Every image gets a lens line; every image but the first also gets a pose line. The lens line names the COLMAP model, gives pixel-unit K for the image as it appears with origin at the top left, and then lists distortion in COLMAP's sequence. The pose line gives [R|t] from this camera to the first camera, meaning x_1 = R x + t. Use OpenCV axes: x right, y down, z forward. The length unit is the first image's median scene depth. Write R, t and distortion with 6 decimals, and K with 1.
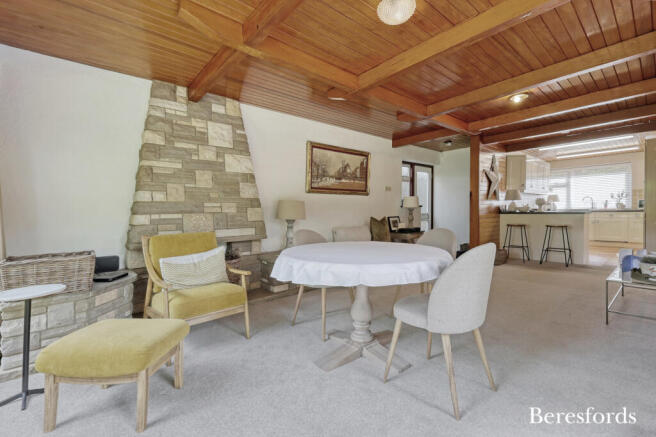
lens RADIAL K [[294.0, 0, 332.1], [0, 294.0, 221.1], [0, 0, 1]] dist [-0.000340, -0.000213]
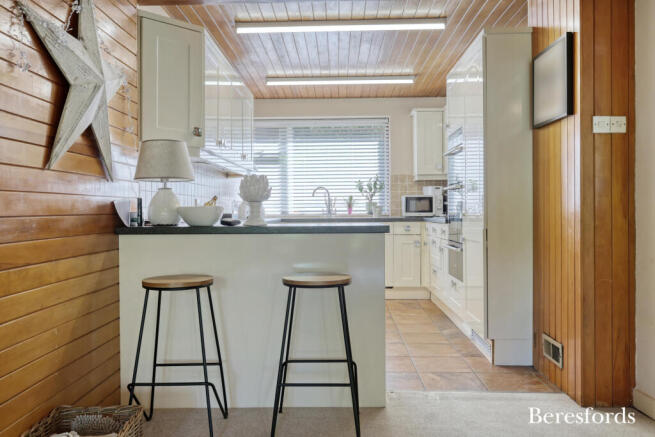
lens RADIAL K [[543.3, 0, 327.2], [0, 543.3, 214.6], [0, 0, 1]] dist [0.015763, 0.001394]
pose [[0.675967, 0.002024, 0.736929, 0.355000], [0.029537, 0.999118, -0.029837, -0.023061], [-0.736340, 0.041935, 0.675311, 0.567228]]
